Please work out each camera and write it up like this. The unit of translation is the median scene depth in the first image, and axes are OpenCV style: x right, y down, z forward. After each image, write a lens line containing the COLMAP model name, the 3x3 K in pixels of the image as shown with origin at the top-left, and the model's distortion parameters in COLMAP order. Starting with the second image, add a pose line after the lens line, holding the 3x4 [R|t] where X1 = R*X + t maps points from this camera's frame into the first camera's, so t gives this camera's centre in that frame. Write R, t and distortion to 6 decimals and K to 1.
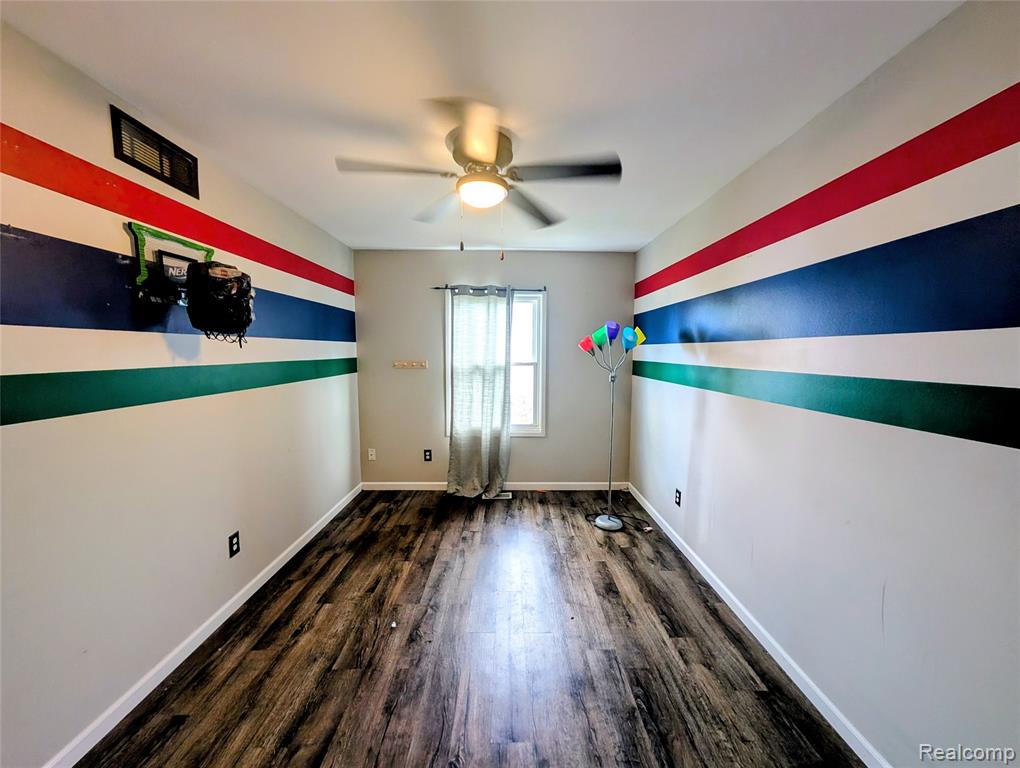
lens RADIAL K [[414.8, 0, 512.6], [0, 414.8, 391.0], [0, 0, 1]] dist [0.000153, 0.000125]
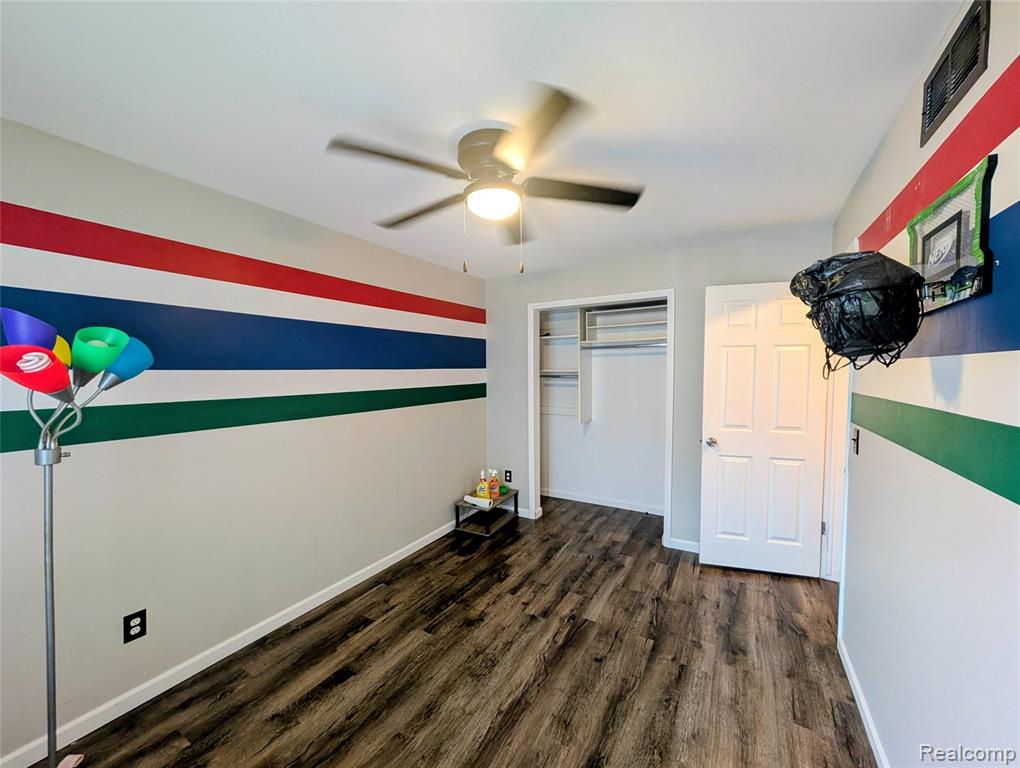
lens RADIAL K [[414.8, 0, 512.6], [0, 414.8, 391.0], [0, 0, 1]] dist [0.000153, 0.000125]
pose [[-0.874204, -0.020277, 0.485134, -0.527673], [0.048808, 0.990398, 0.129345, -0.190086], [-0.483099, 0.136753, -0.864820, 1.756891]]
